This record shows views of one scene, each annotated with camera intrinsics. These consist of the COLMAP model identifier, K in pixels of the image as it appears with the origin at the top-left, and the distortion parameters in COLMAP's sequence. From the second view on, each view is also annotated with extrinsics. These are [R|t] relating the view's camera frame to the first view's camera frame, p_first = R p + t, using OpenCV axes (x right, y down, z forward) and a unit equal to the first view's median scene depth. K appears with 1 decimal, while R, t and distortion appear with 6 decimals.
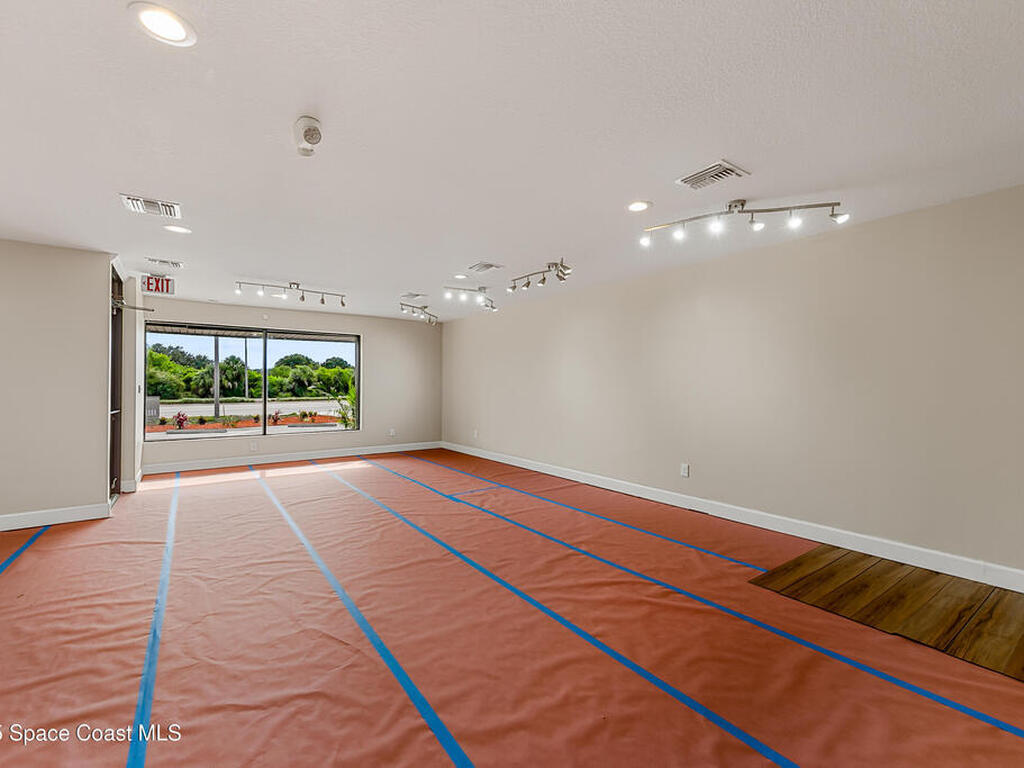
lens RADIAL K [[437.4, 0, 512.0], [0, 437.4, 384.0], [0, 0, 1]] dist [0.006474, 0.000220]
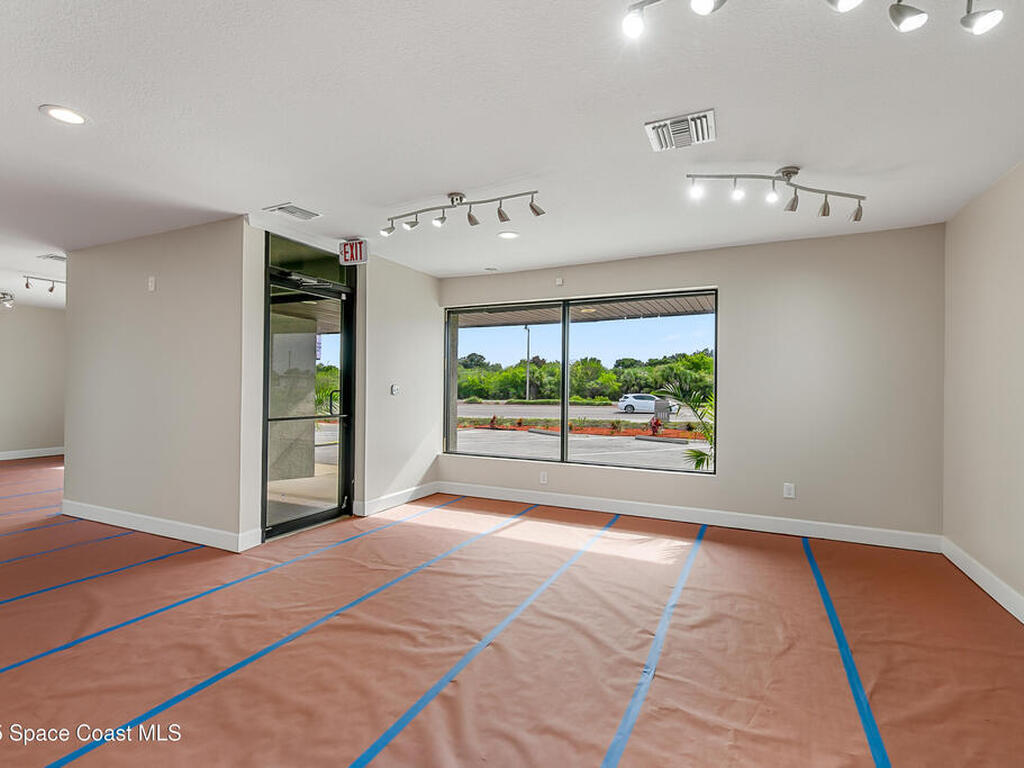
lens RADIAL K [[496.5, 0, 496.0], [0, 496.5, 383.6], [0, 0, 1]] dist [0.001571, -0.000079]
pose [[0.476998, -0.002432, -0.878901, 0.076059], [-0.004127, 0.999979, -0.005007, 0.005595], [0.878895, 0.006016, 0.476978, 0.975774]]
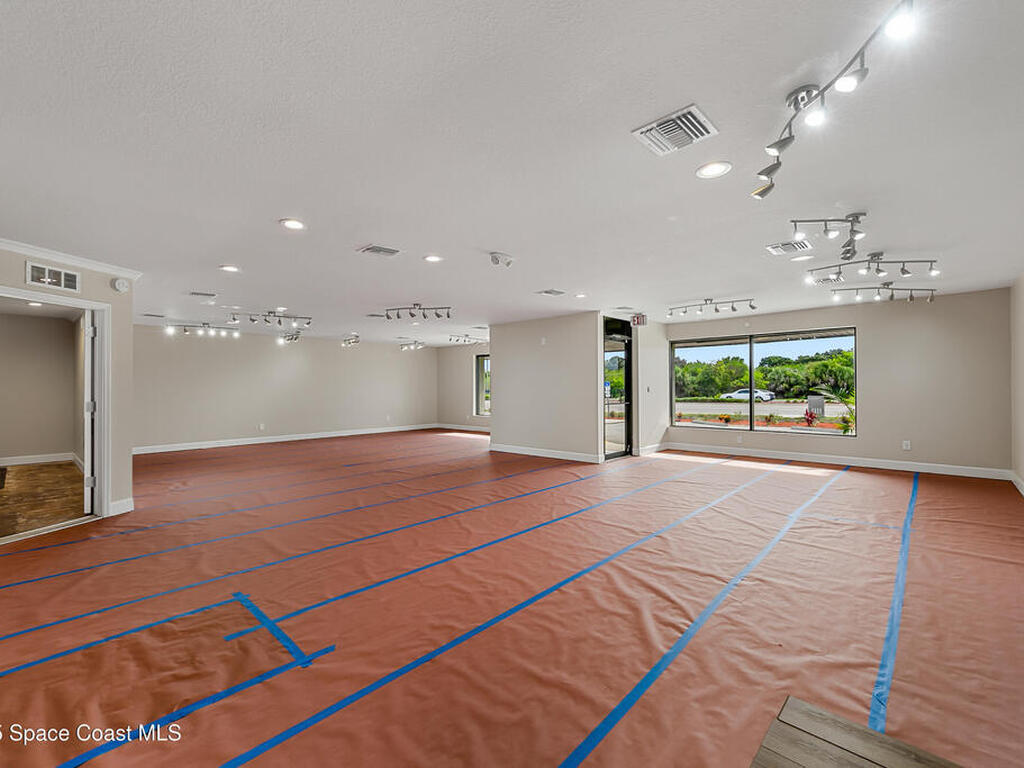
lens RADIAL K [[437.4, 0, 512.0], [0, 437.4, 384.0], [0, 0, 1]] dist [0.006474, 0.000220]
pose [[0.214404, -0.009863, -0.976695, 0.685803], [0.011076, 0.999909, -0.007666, 0.000087], [0.976682, -0.009174, 0.214493, 0.303158]]
